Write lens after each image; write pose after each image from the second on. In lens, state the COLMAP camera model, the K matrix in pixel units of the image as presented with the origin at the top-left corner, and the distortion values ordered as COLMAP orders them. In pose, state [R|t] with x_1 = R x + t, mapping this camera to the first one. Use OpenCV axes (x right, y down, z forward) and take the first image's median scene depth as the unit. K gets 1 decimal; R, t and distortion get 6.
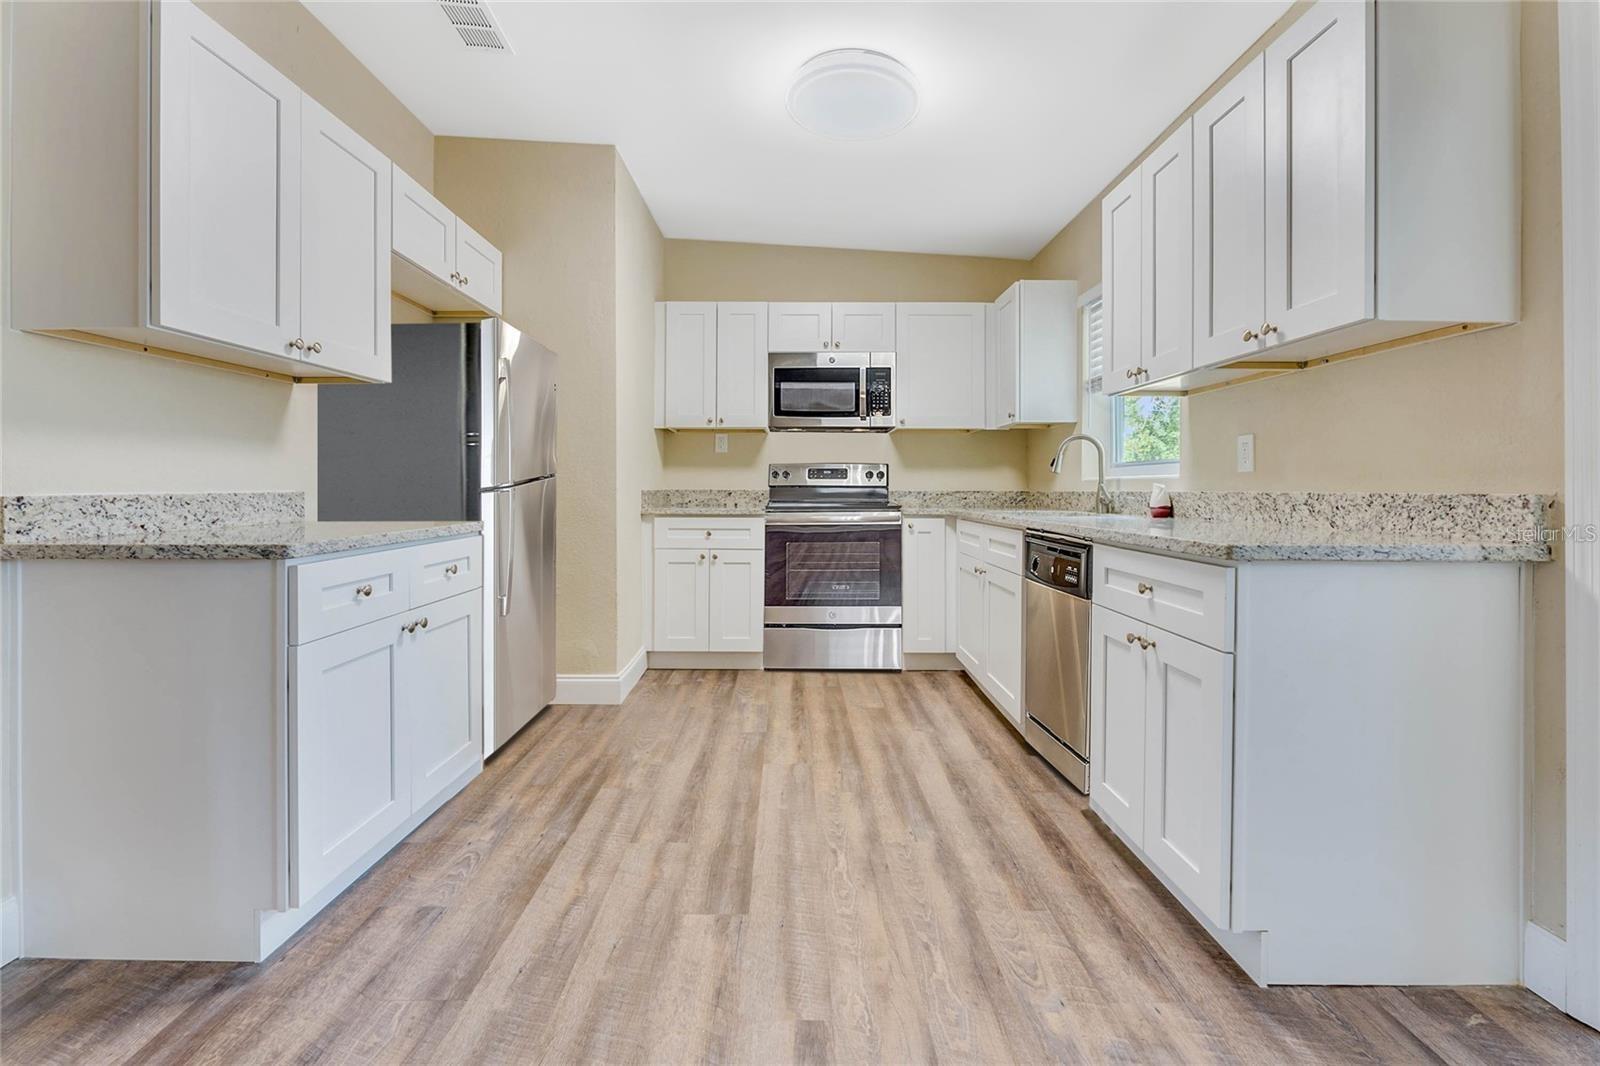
lens RADIAL K [[667.0, 0, 796.0], [0, 667.0, 486.5], [0, 0, 1]] dist [-0.001132, -0.000232]
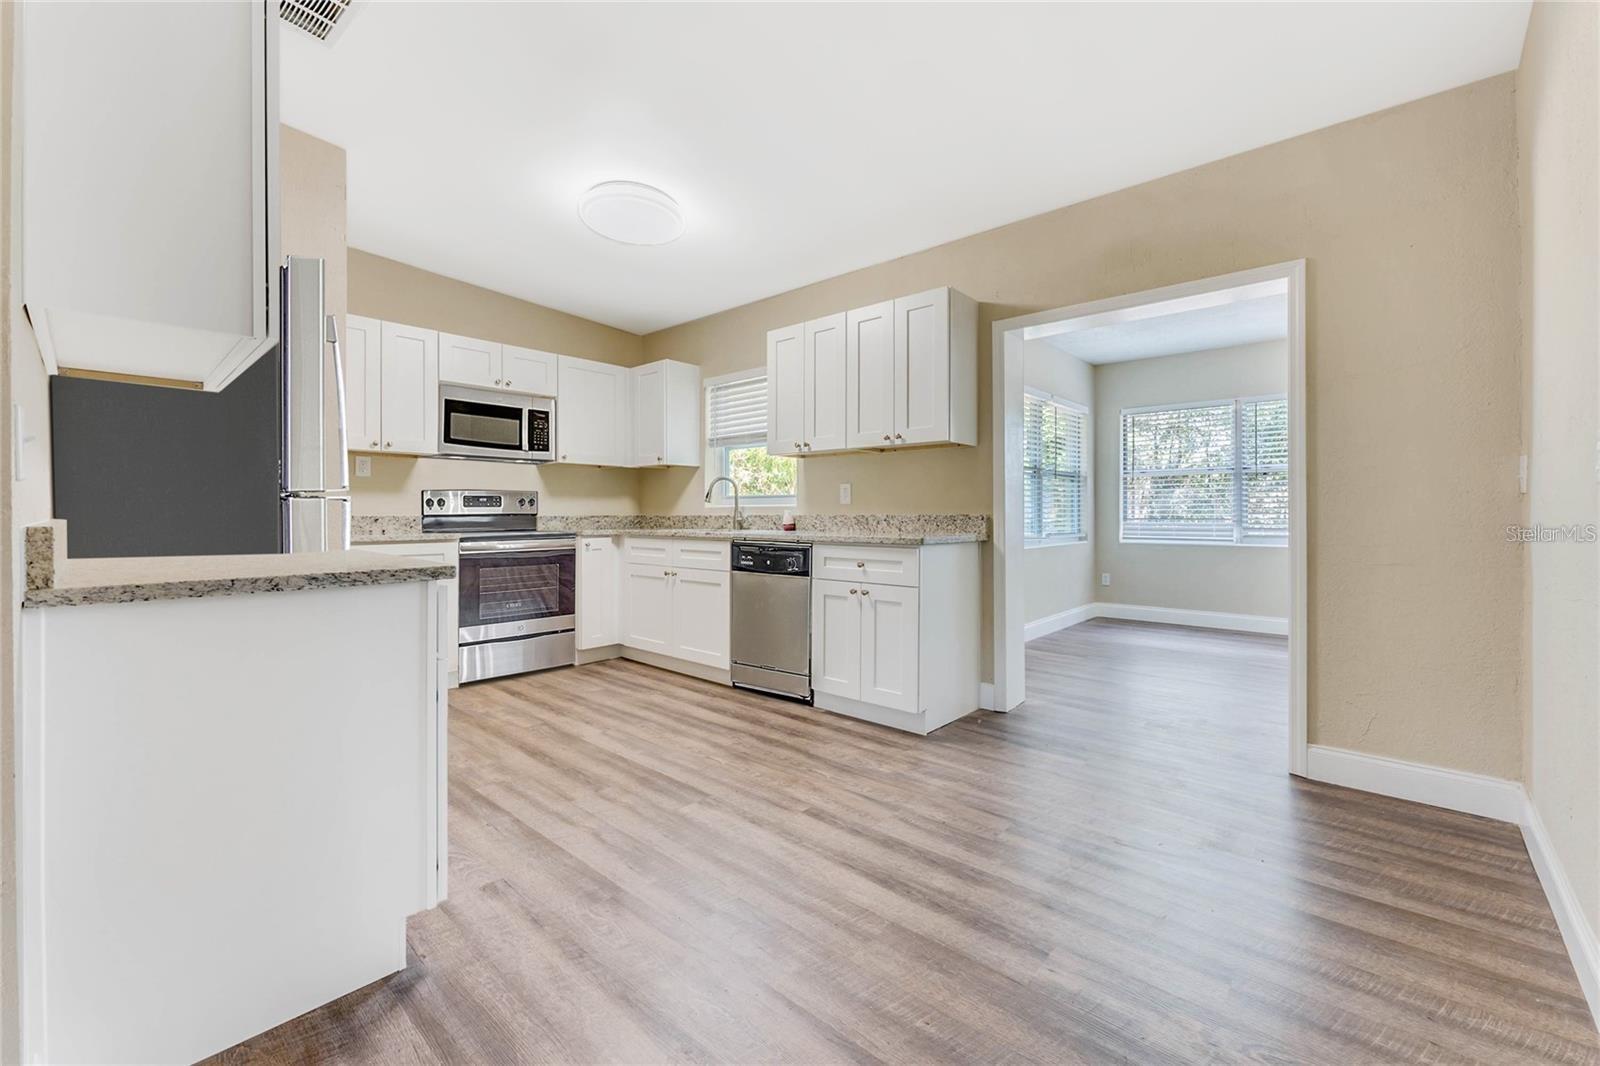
lens RADIAL K [[660.3, 0, 736.8], [0, 660.3, 512.8], [0, 0, 1]] dist [0.001831, 0.000042]
pose [[0.704033, -0.002283, 0.710163, -0.723887], [0.001498, 0.999997, 0.001730, -0.000773], [-0.710165, -0.000154, 0.704035, -0.062822]]
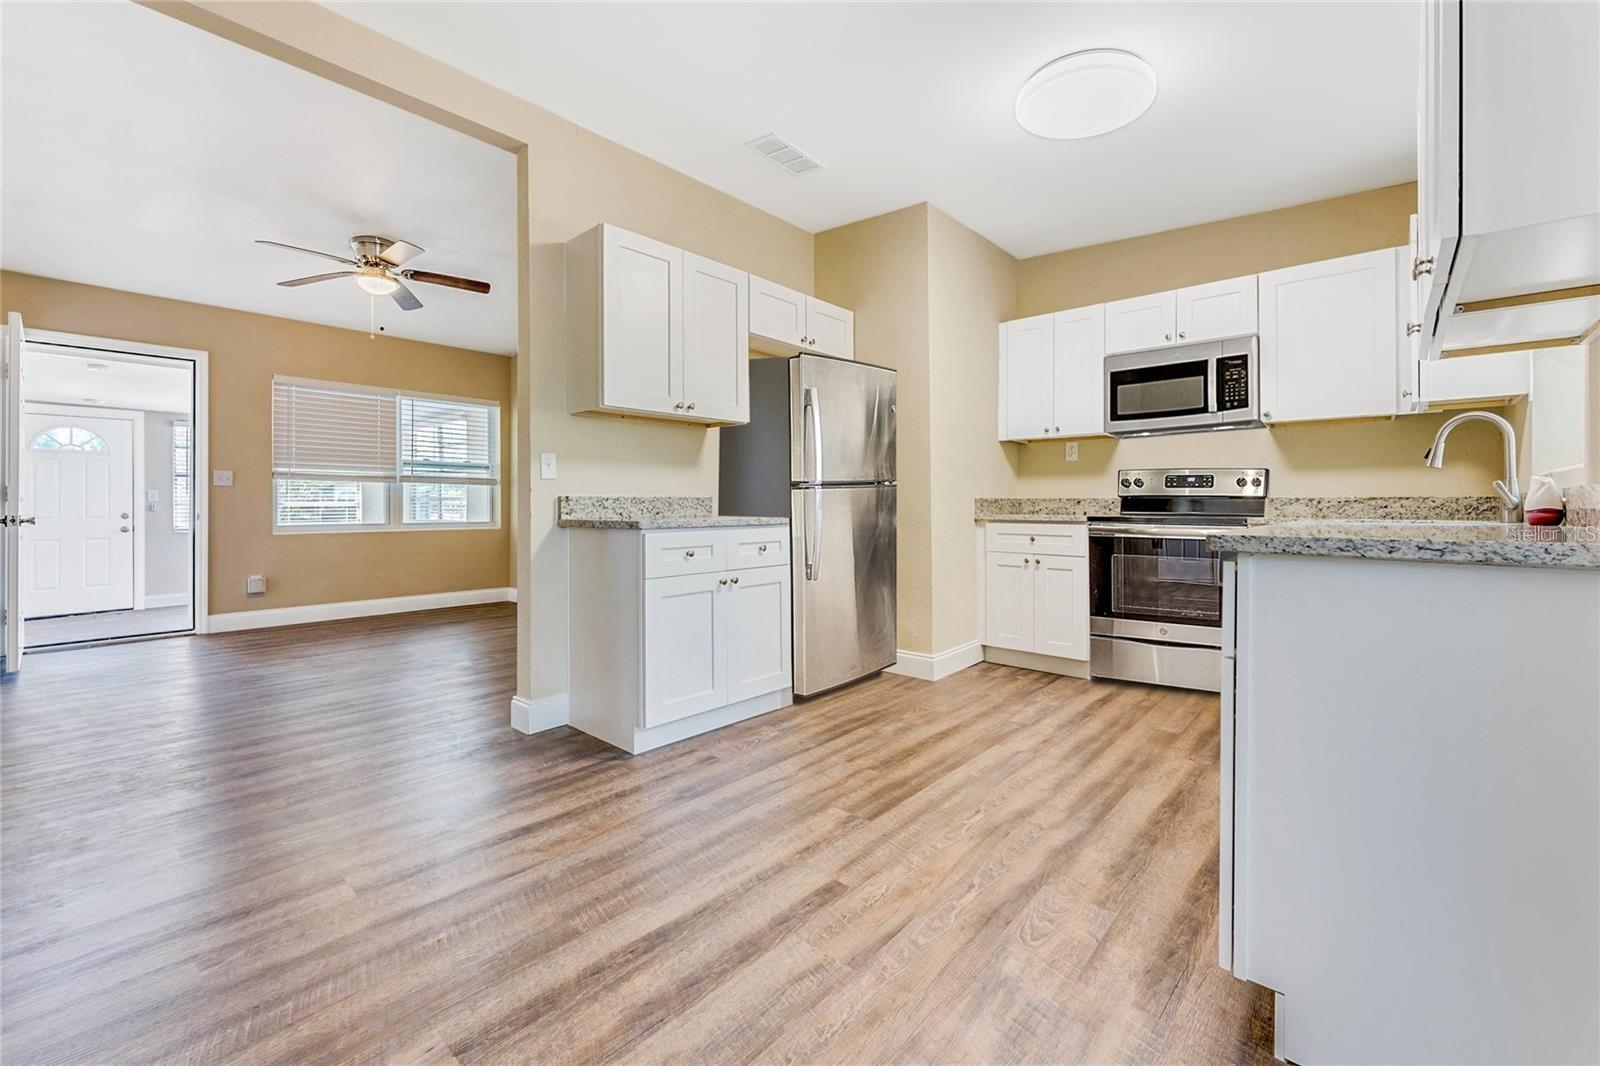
lens RADIAL K [[663.6, 0, 798.9], [0, 663.6, 505.8], [0, 0, 1]] dist [0.008931, -0.000246]
pose [[0.744464, 0.001245, -0.667661, 0.444343], [0.000636, 0.999996, 0.002574, 0.024608], [0.667662, -0.002341, 0.744461, -0.022358]]
